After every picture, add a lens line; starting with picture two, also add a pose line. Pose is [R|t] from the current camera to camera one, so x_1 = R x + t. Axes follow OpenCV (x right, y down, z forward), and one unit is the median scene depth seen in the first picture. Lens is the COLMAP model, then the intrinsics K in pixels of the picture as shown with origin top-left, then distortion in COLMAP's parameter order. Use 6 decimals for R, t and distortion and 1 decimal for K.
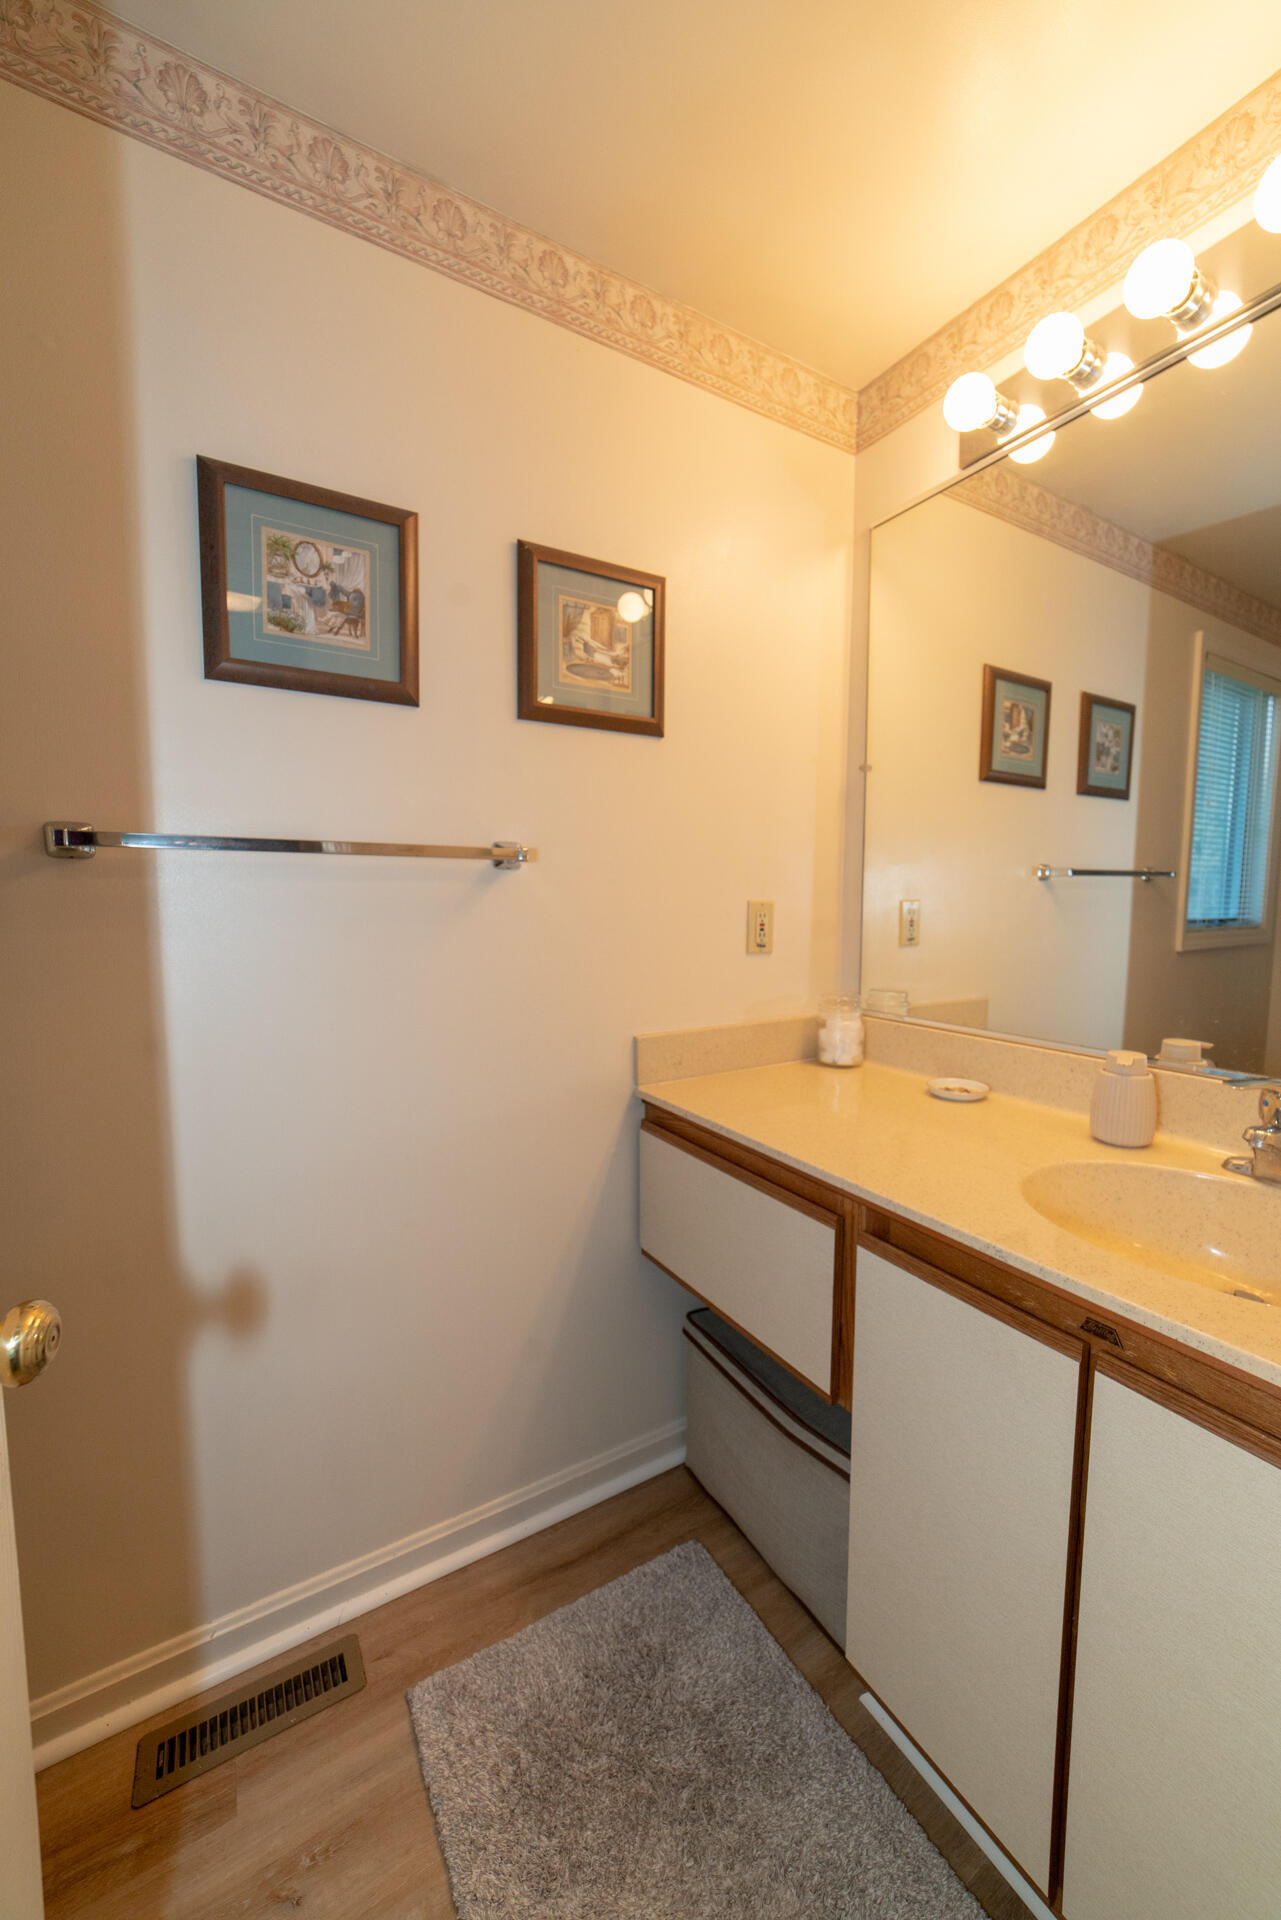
lens RADIAL K [[742.4, 0, 647.4], [0, 742.4, 951.9], [0, 0, 1]] dist [-0.020162, 0.009572]
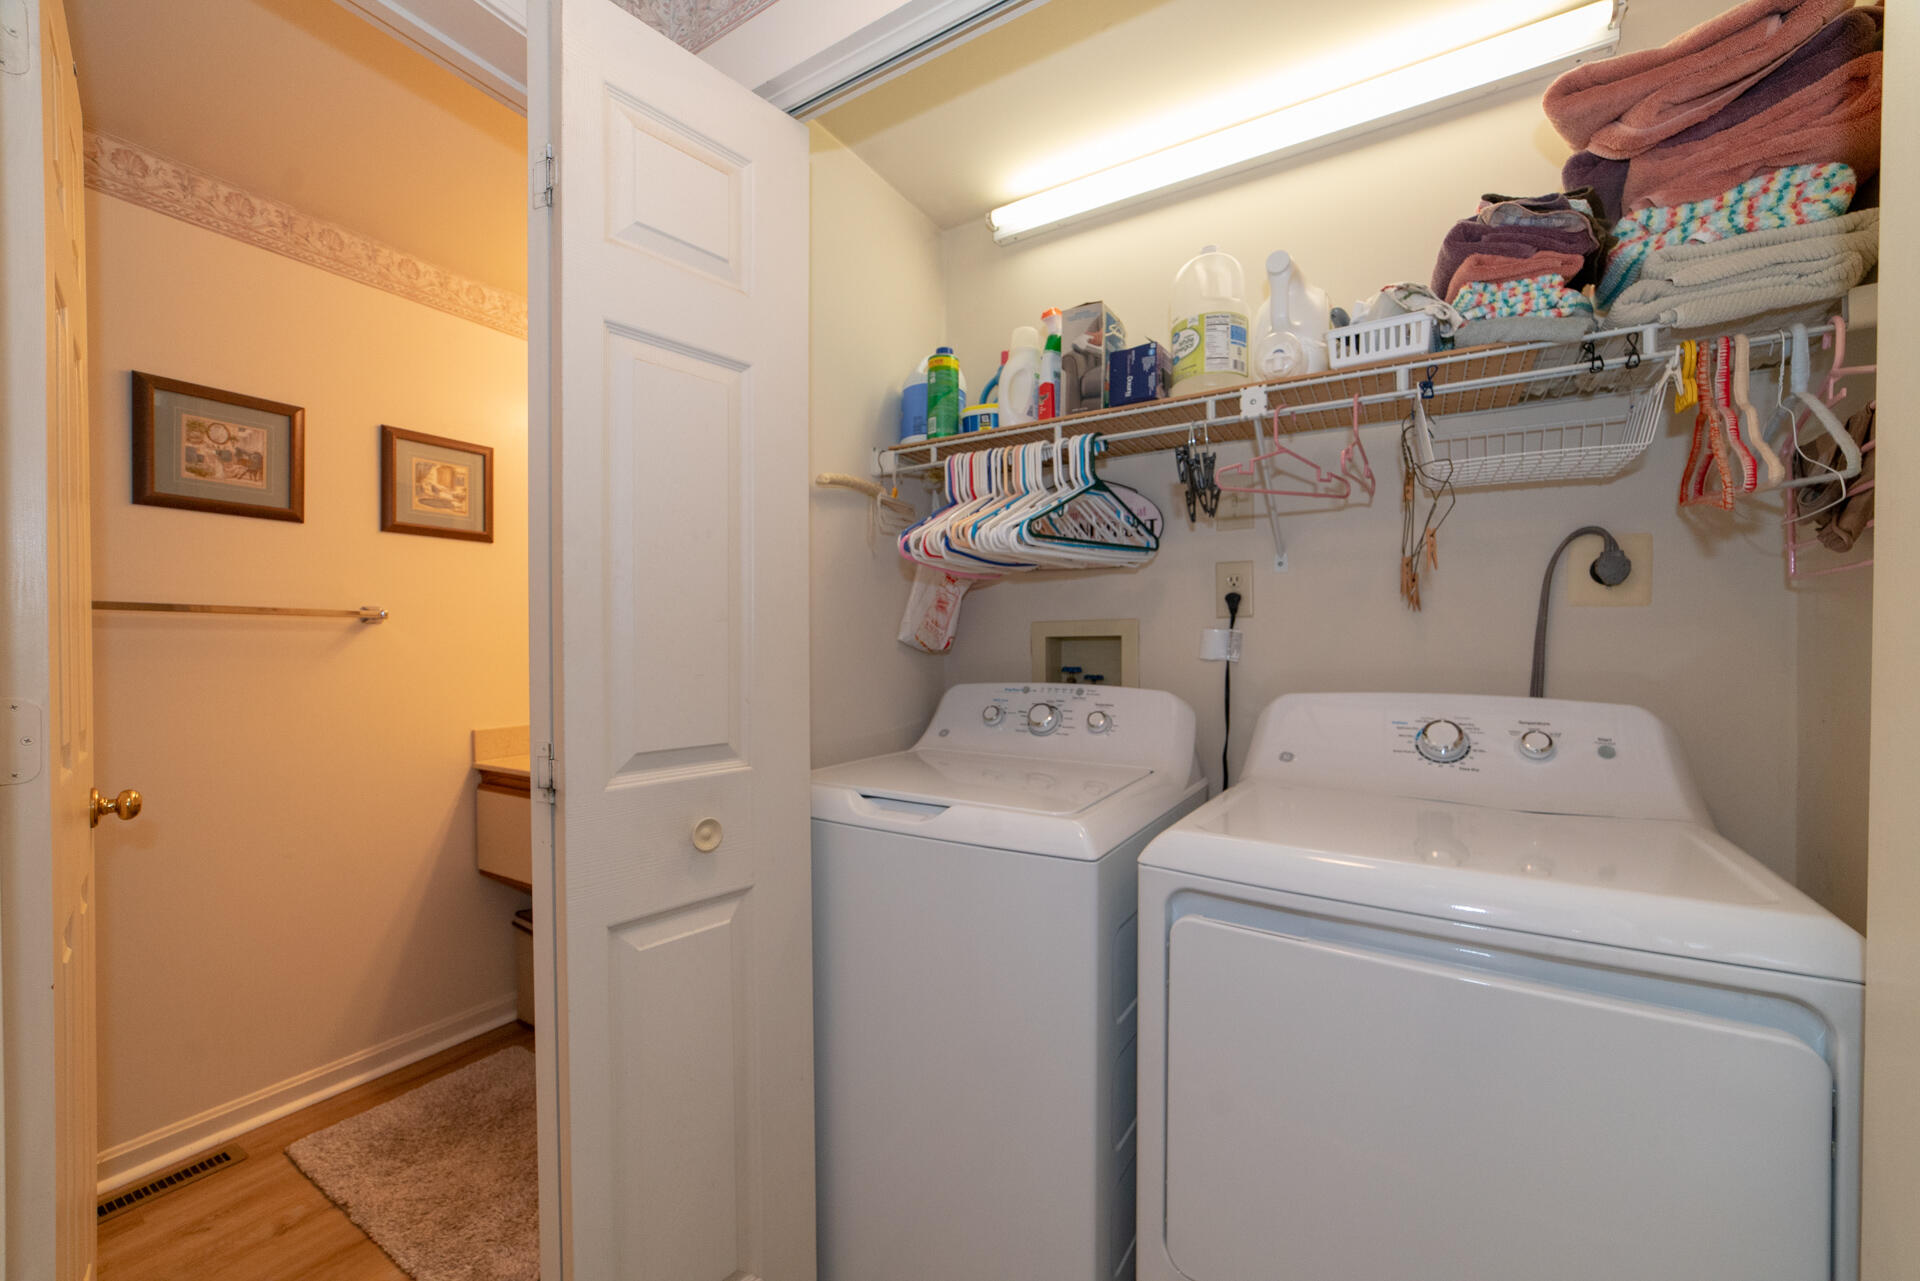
lens RADIAL K [[742.4, 0, 960.9], [0, 742.4, 654.0], [0, 0, 1]] dist [-0.020162, 0.009572]
pose [[0.891728, -0.006853, 0.452519, 0.248906], [0.036317, 0.997744, -0.056455, 0.098425], [-0.451112, 0.066777, 0.889966, -1.082617]]
